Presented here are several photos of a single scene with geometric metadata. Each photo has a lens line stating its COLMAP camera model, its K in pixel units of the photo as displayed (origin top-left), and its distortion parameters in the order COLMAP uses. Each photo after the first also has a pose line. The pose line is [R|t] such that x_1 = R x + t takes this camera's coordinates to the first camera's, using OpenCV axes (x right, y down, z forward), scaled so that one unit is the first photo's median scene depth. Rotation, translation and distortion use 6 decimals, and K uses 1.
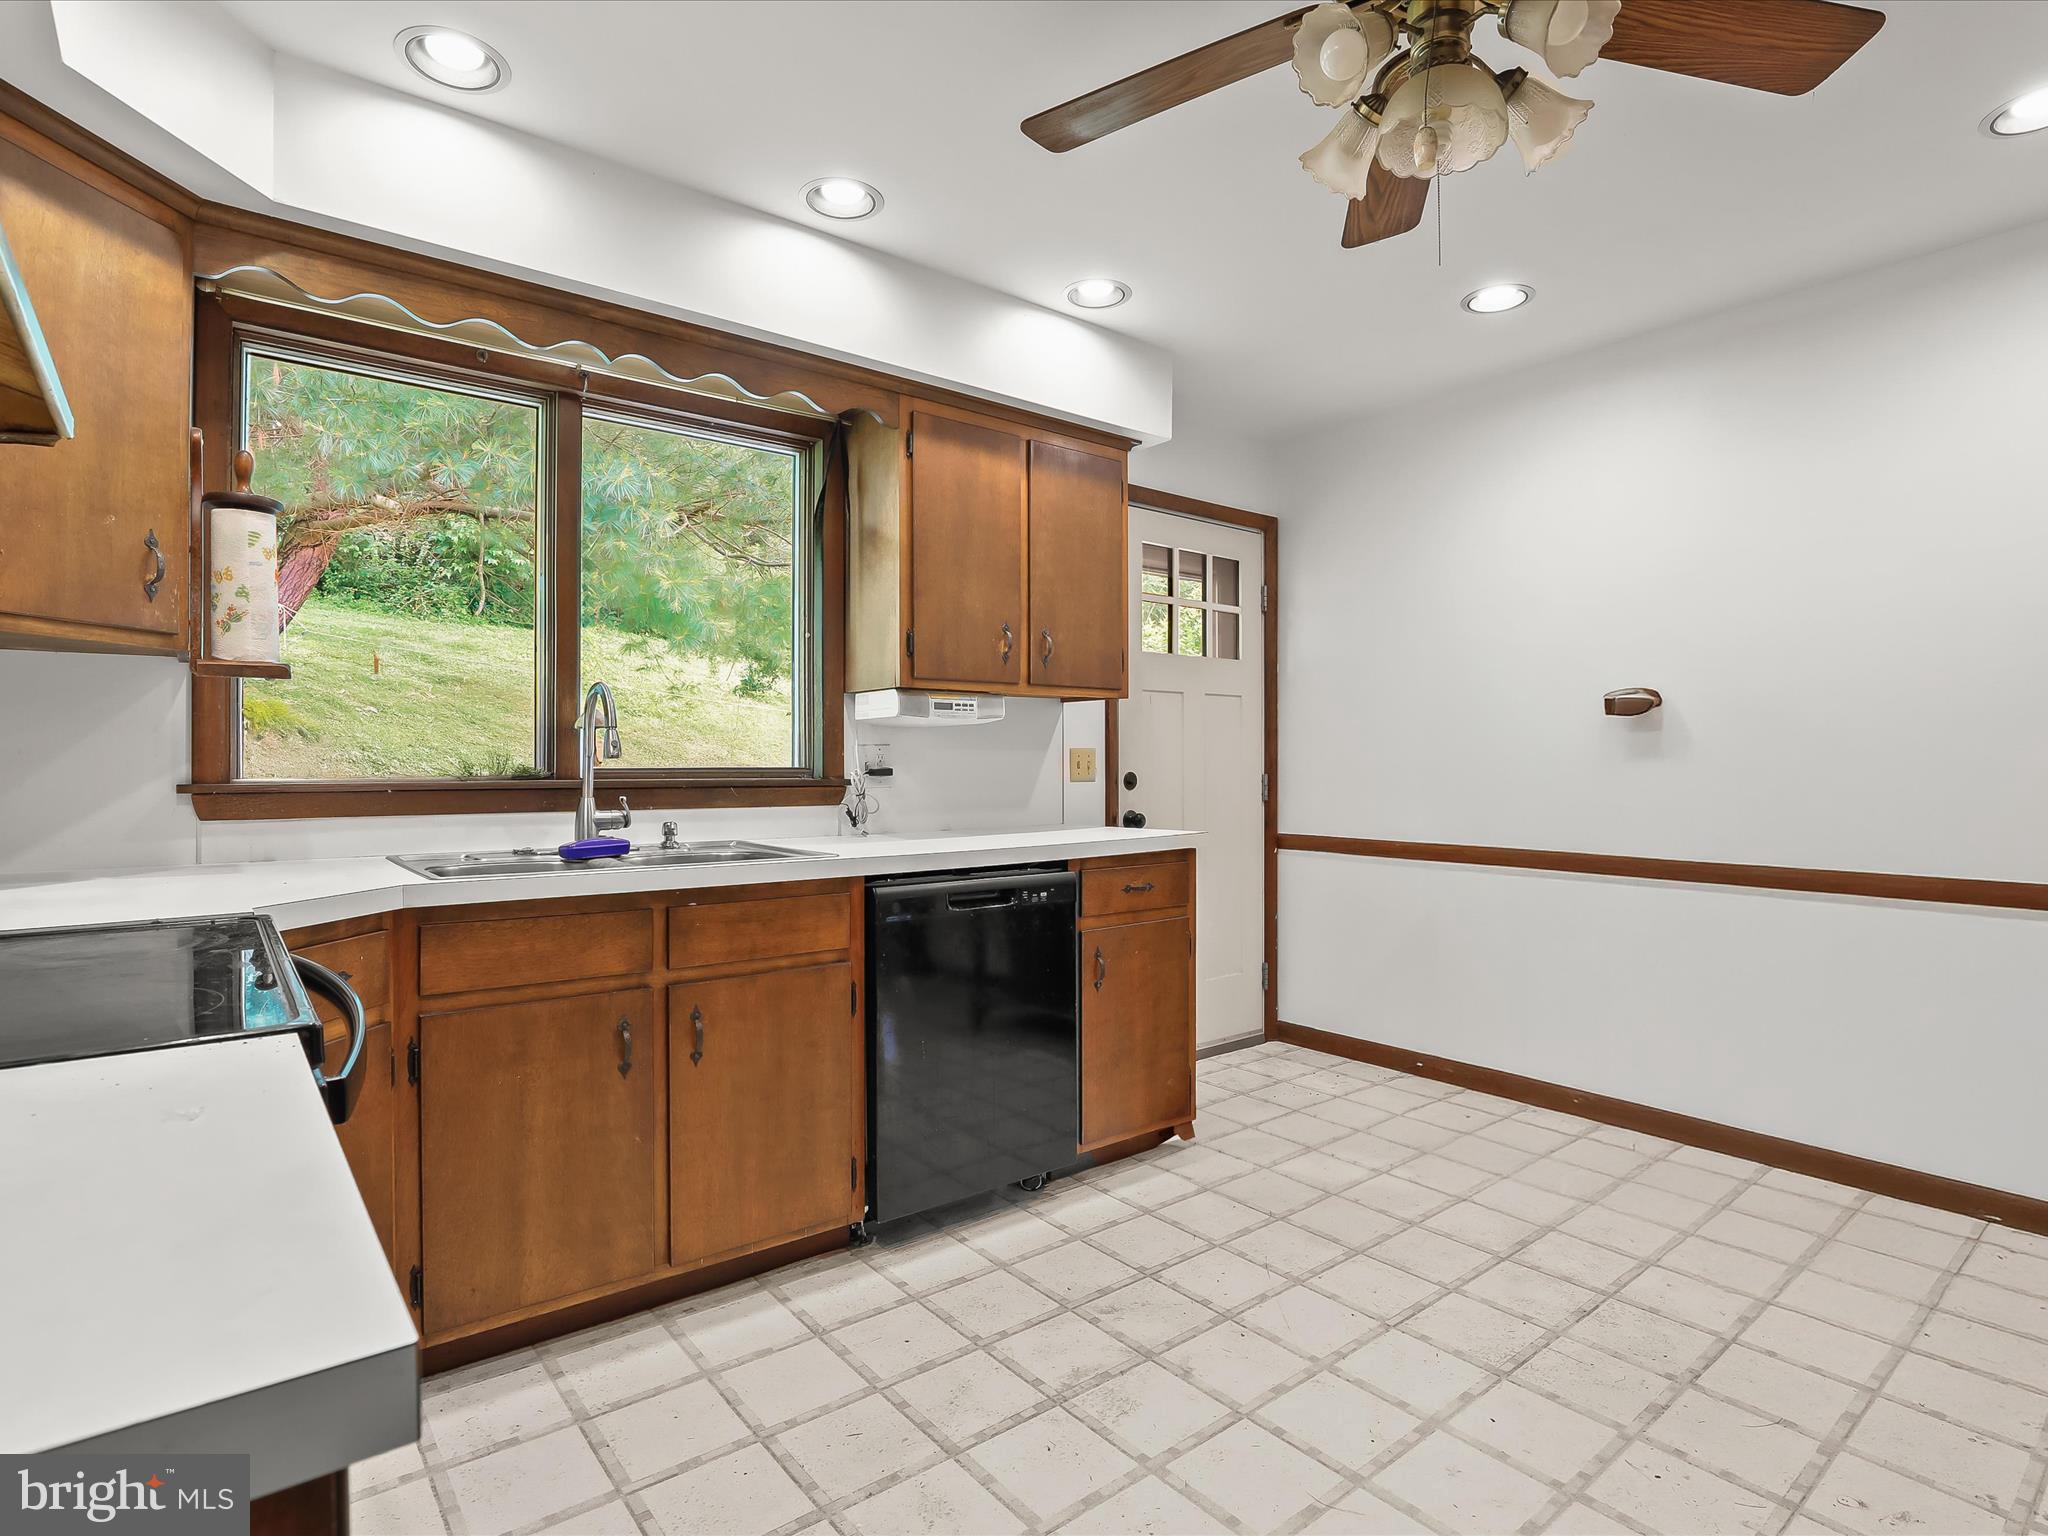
lens RADIAL K [[1052.6, 0, 1015.5], [0, 1052.6, 774.7], [0, 0, 1]] dist [-0.048304, 0.015427]
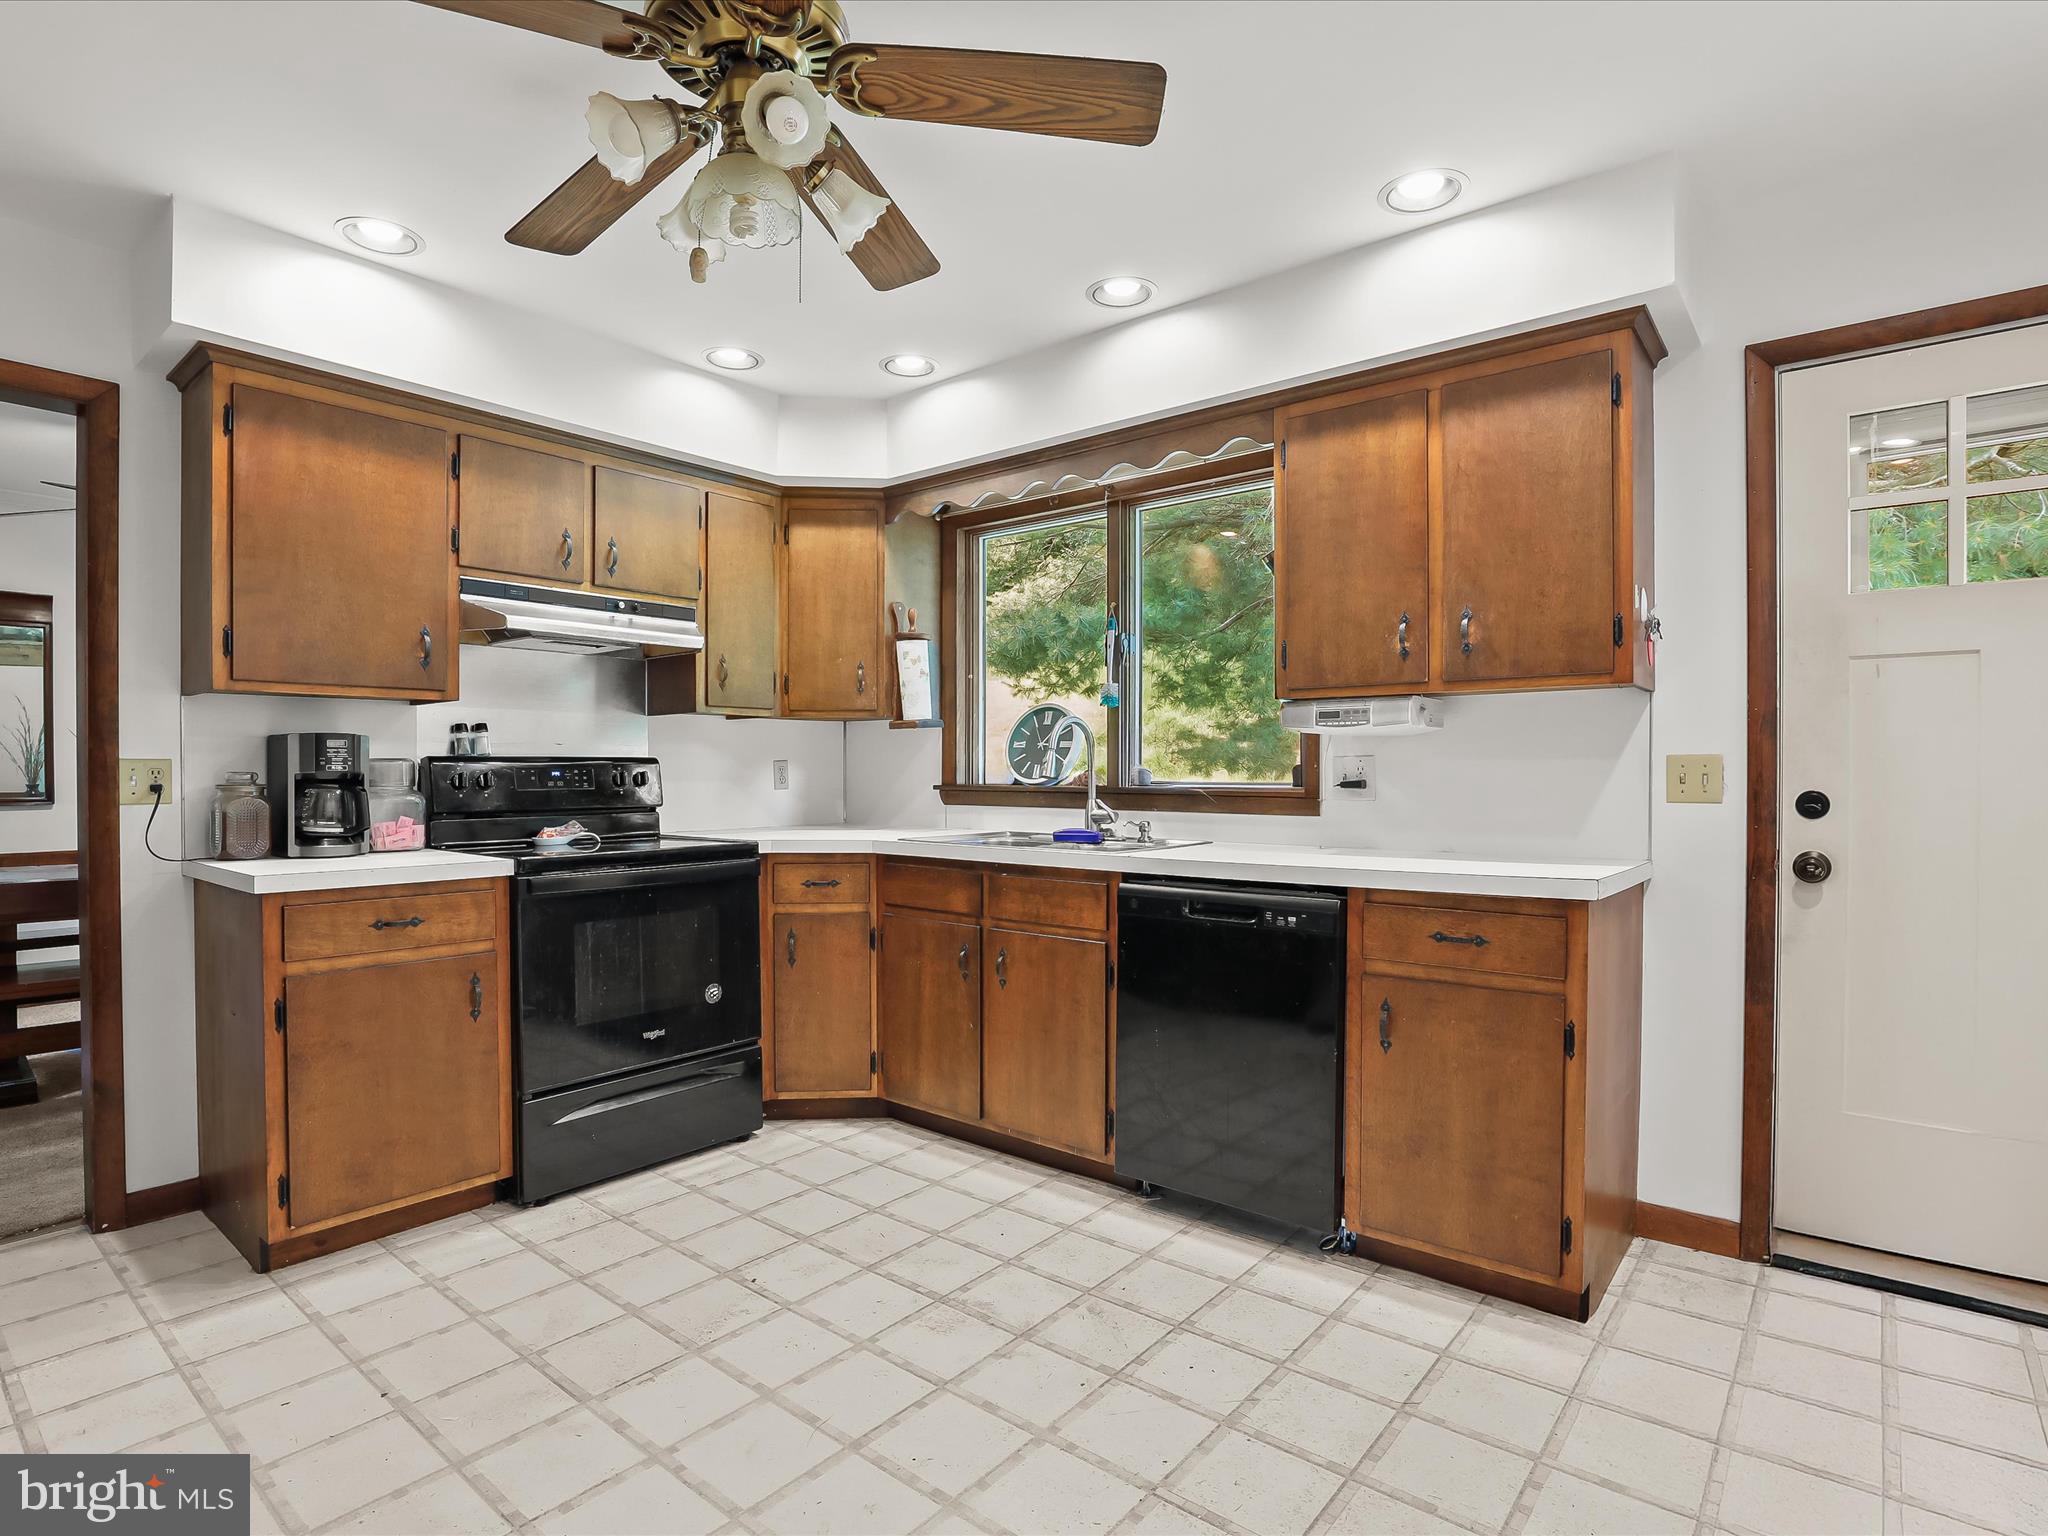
lens RADIAL K [[1052.6, 0, 1015.5], [0, 1052.6, 774.7], [0, 0, 1]] dist [-0.048304, 0.015427]
pose [[0.213375, 0.005487, -0.976955, 1.014955], [-0.010654, 0.999938, 0.003289, -0.014862], [0.976912, 0.009707, 0.213420, 0.663097]]
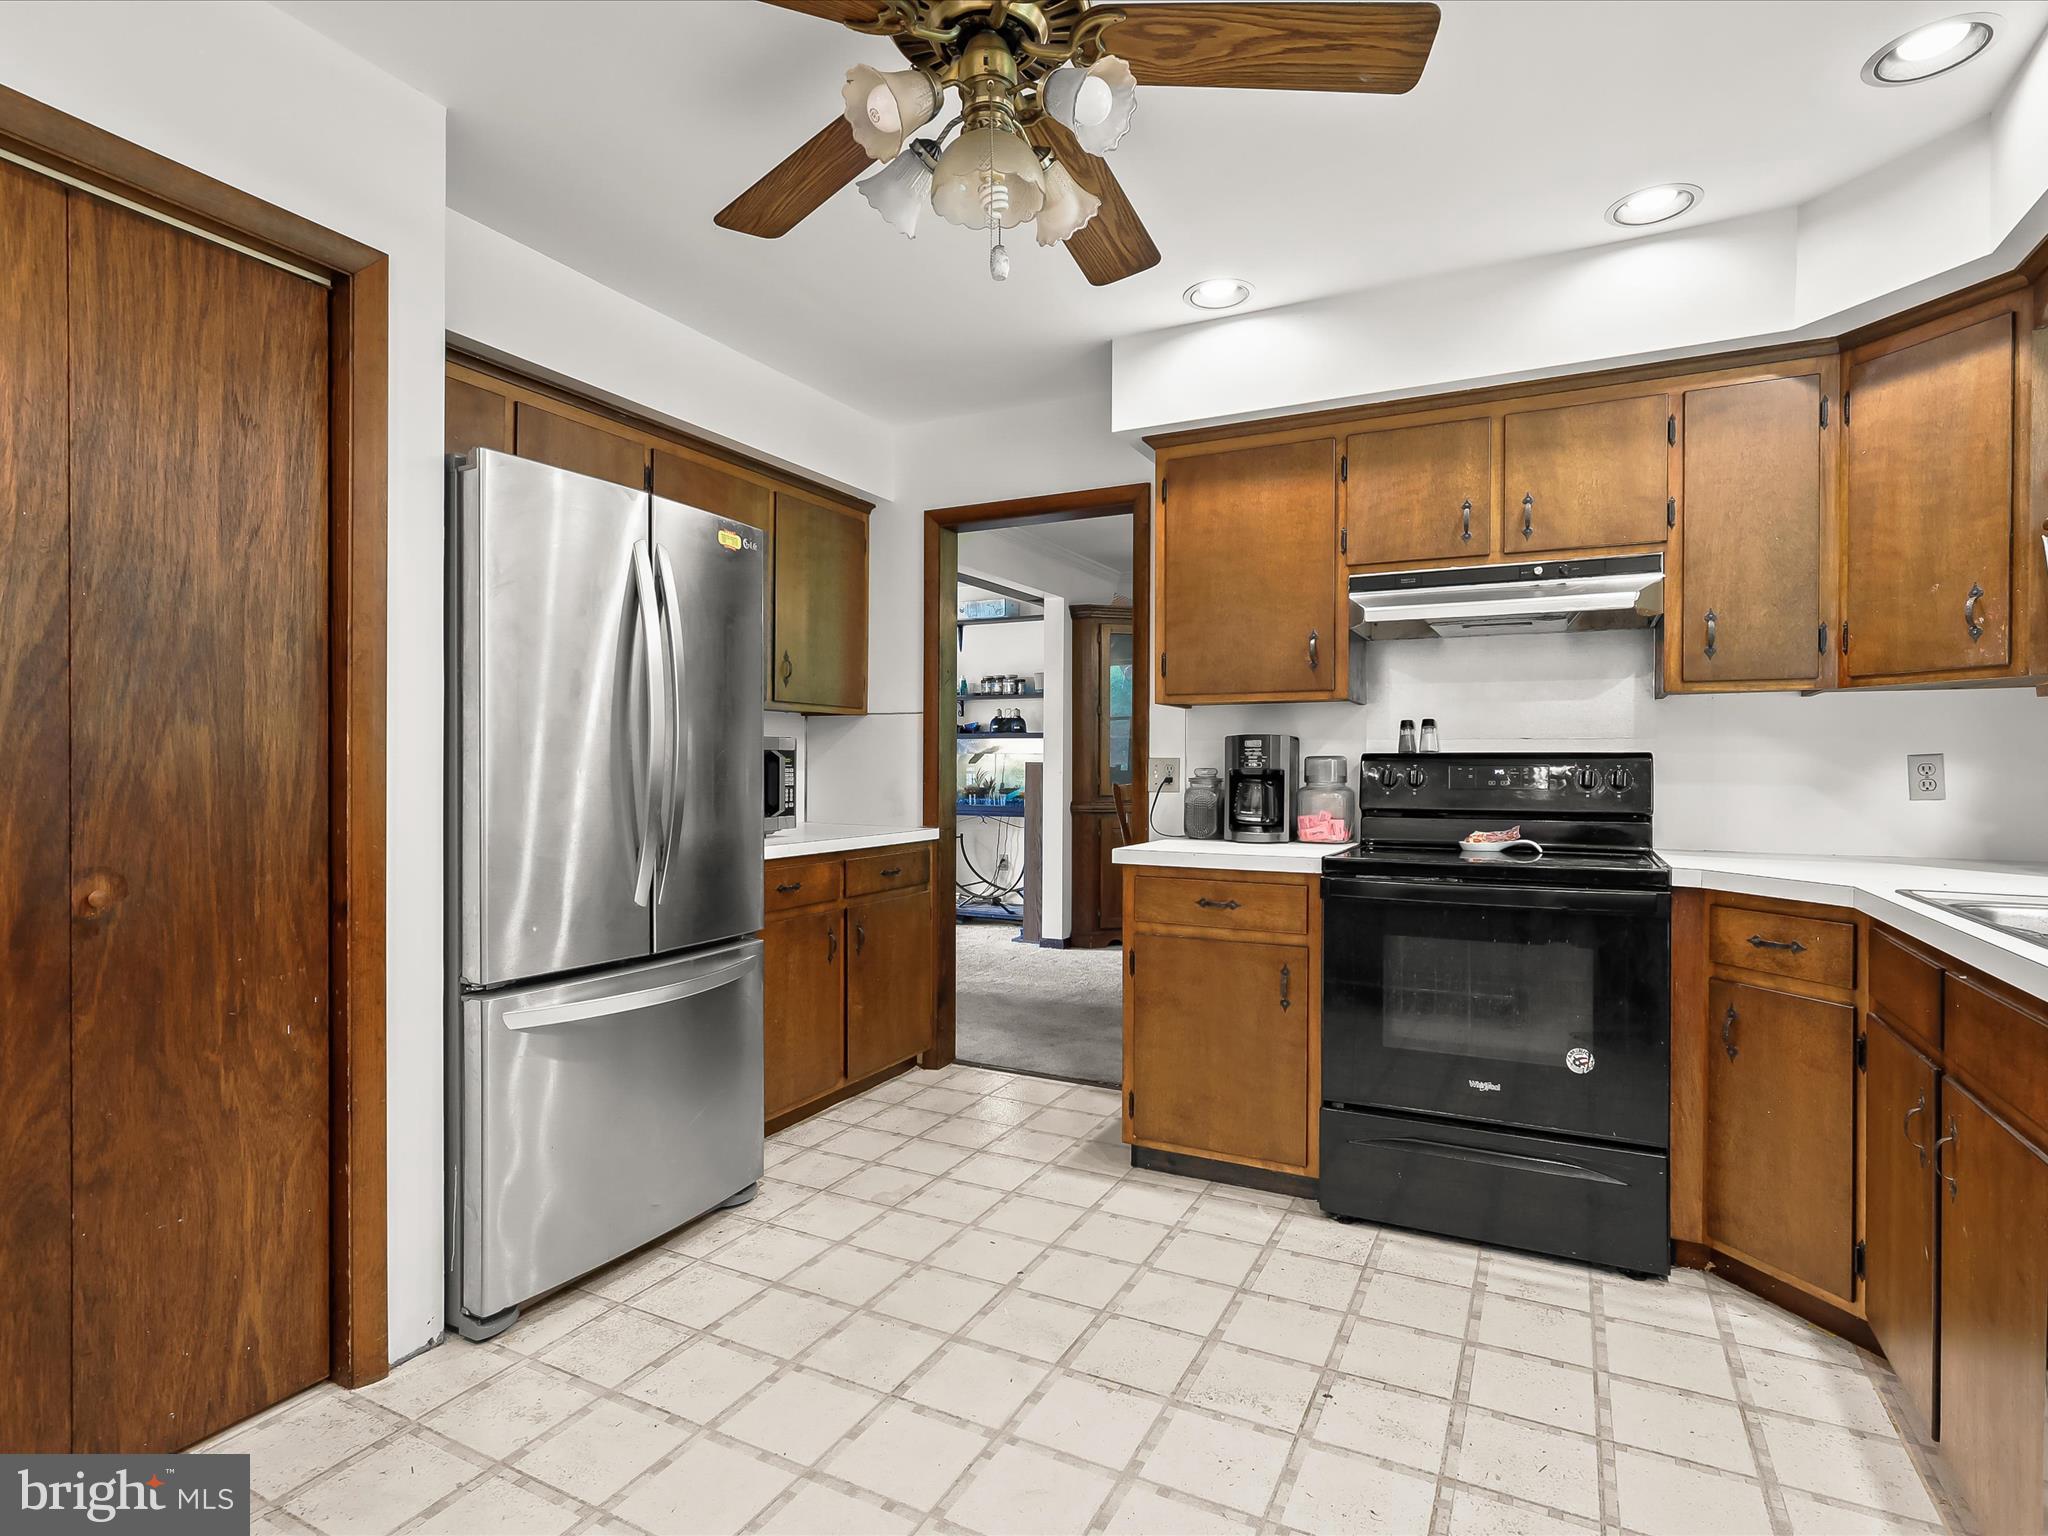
lens RADIAL K [[1061.4, 0, 1024.0], [0, 1061.4, 768.0], [0, 0, 1]] dist [-0.001468, 0.000167]
pose [[-0.907838, -0.000352, -0.419320, 0.542282], [-0.006780, 0.999881, 0.013839, -0.023685], [0.419265, 0.015407, -0.907733, 1.299557]]
